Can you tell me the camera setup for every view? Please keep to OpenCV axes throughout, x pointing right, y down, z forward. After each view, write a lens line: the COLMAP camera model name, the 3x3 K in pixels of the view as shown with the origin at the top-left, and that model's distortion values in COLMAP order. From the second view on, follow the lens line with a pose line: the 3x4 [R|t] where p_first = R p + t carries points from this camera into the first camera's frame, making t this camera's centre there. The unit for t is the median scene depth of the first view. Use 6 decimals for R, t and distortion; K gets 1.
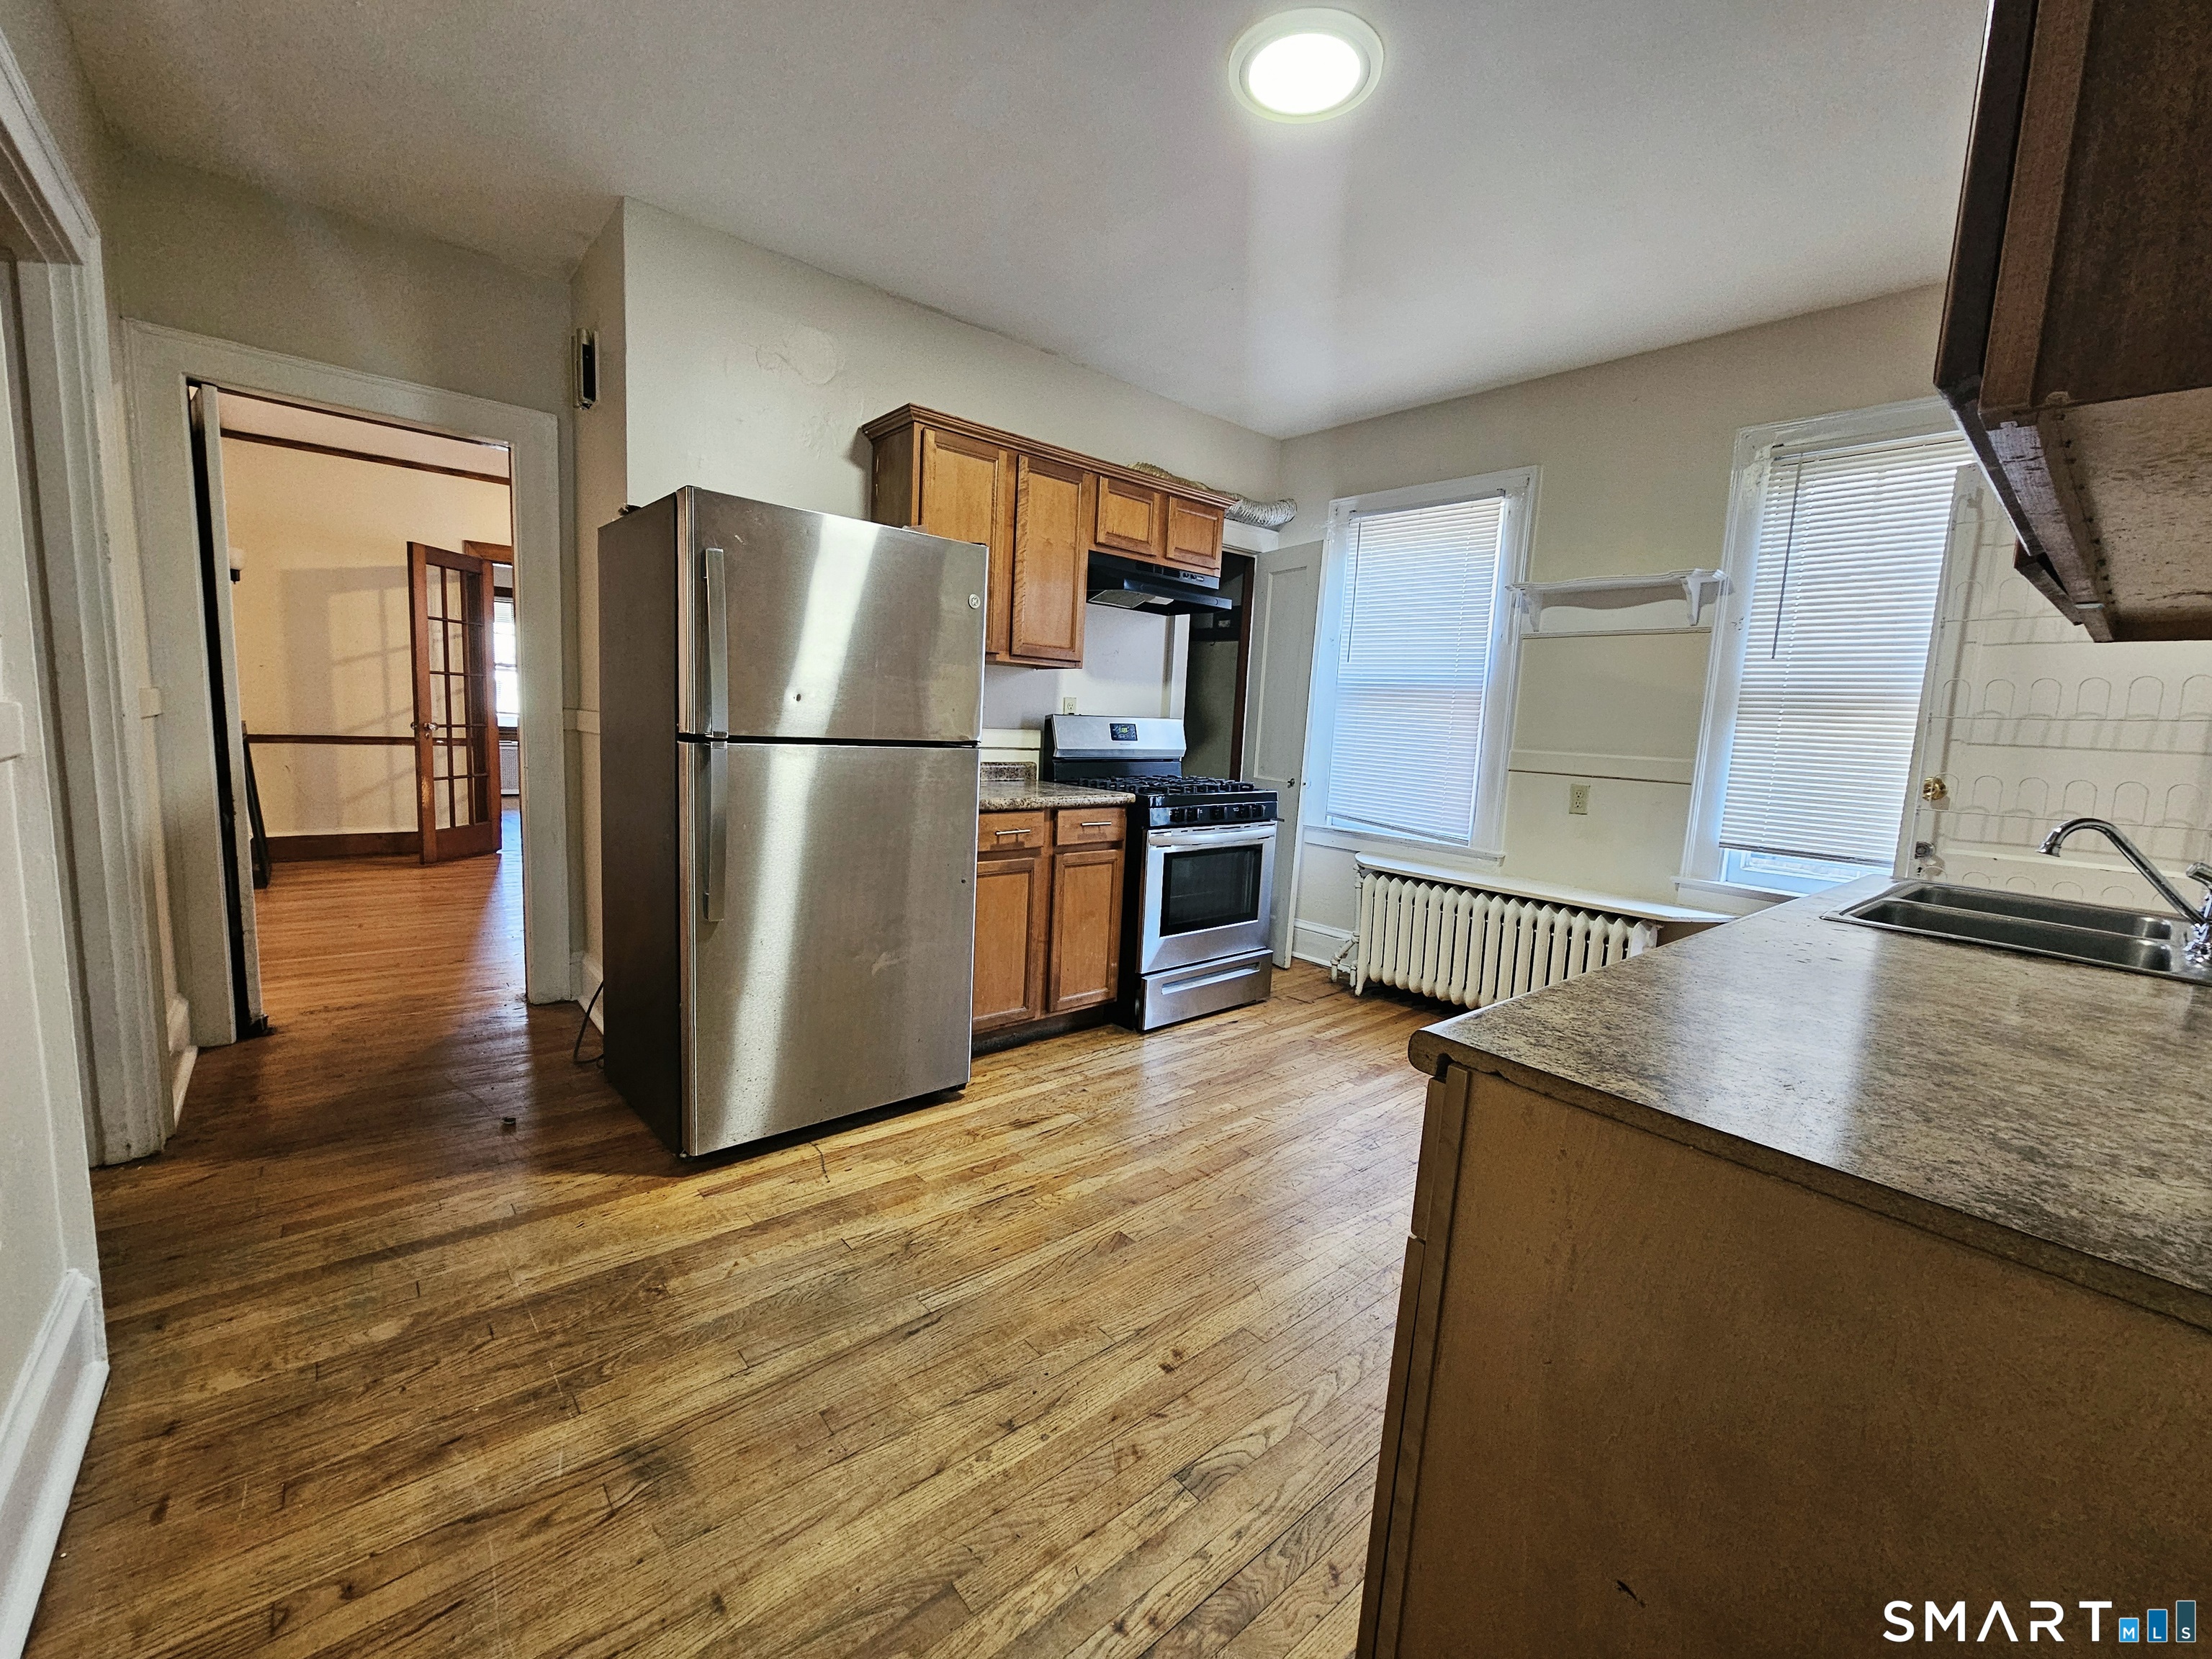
lens RADIAL K [[906.6, 0, 1106.0], [0, 906.6, 829.5], [0, 0, 1]] dist [-0.000505, -0.000180]
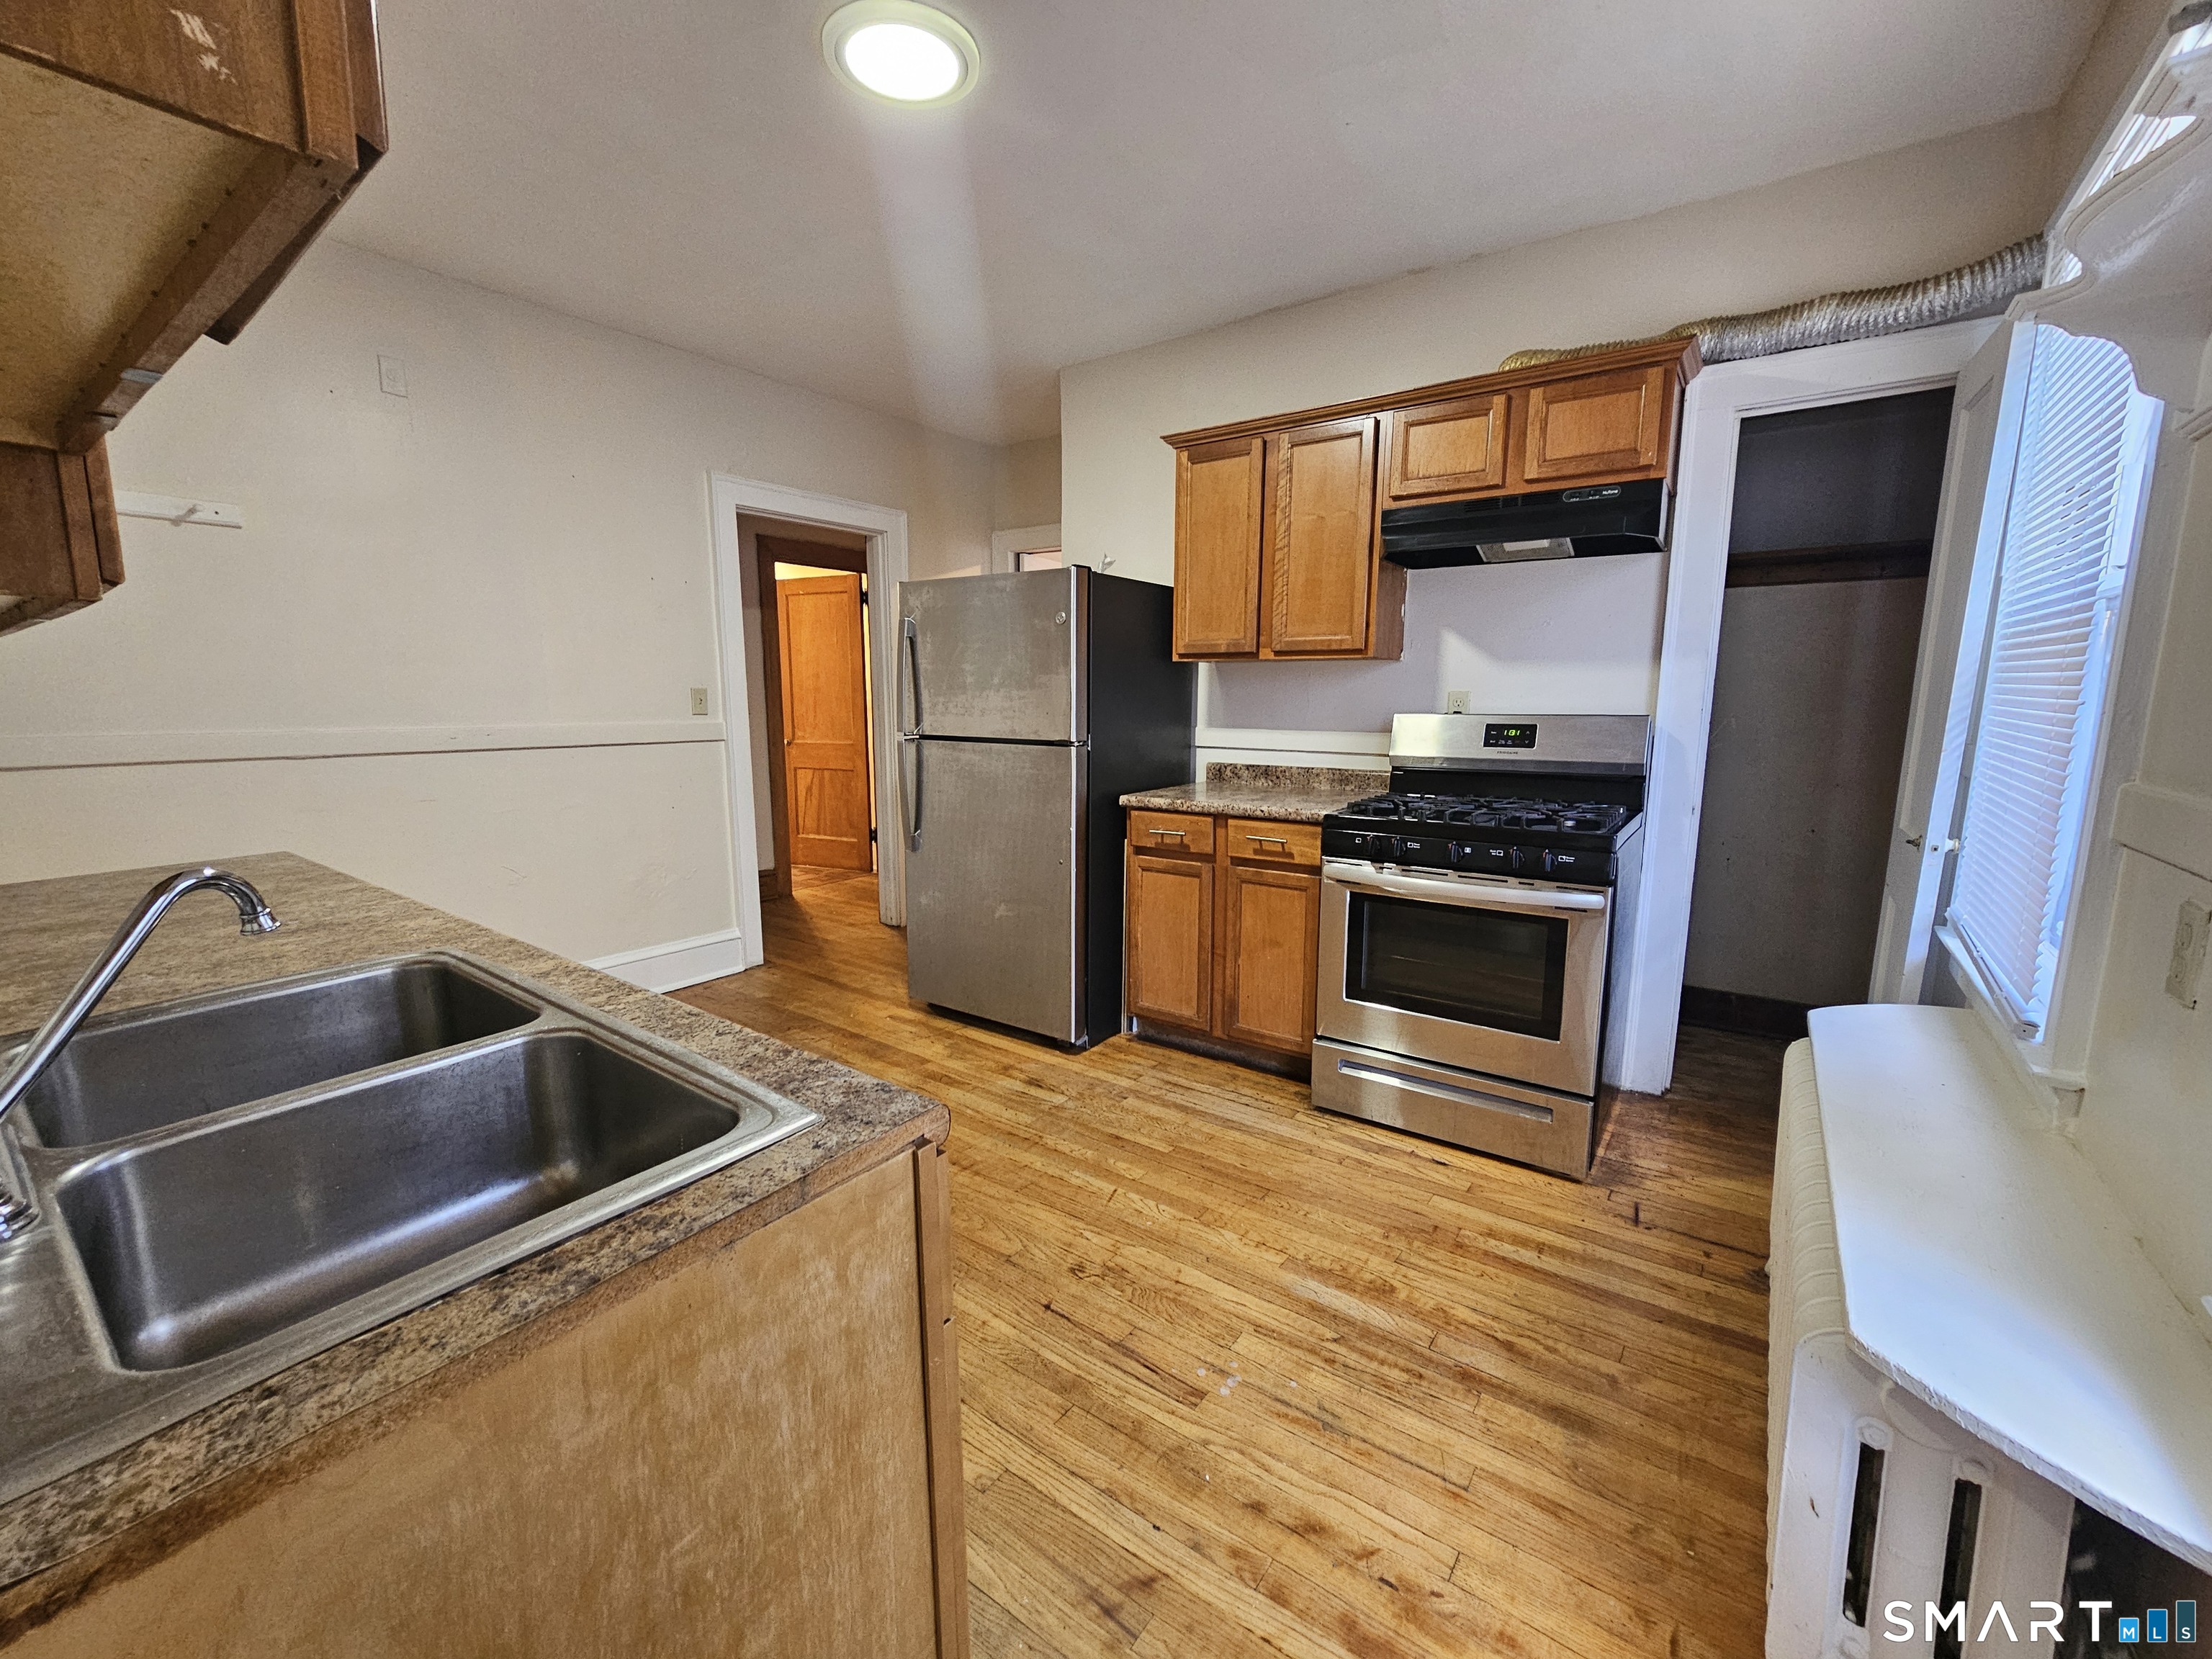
lens RADIAL K [[892.2, 0, 1106.0], [0, 892.2, 829.5], [0, 0, 1]] dist [-0.003135, -0.000182]
pose [[0.236925, 0.100925, -0.966271, 0.810740], [-0.112038, 0.990792, 0.076015, -0.065343], [0.965046, 0.090249, 0.246051, 0.665431]]
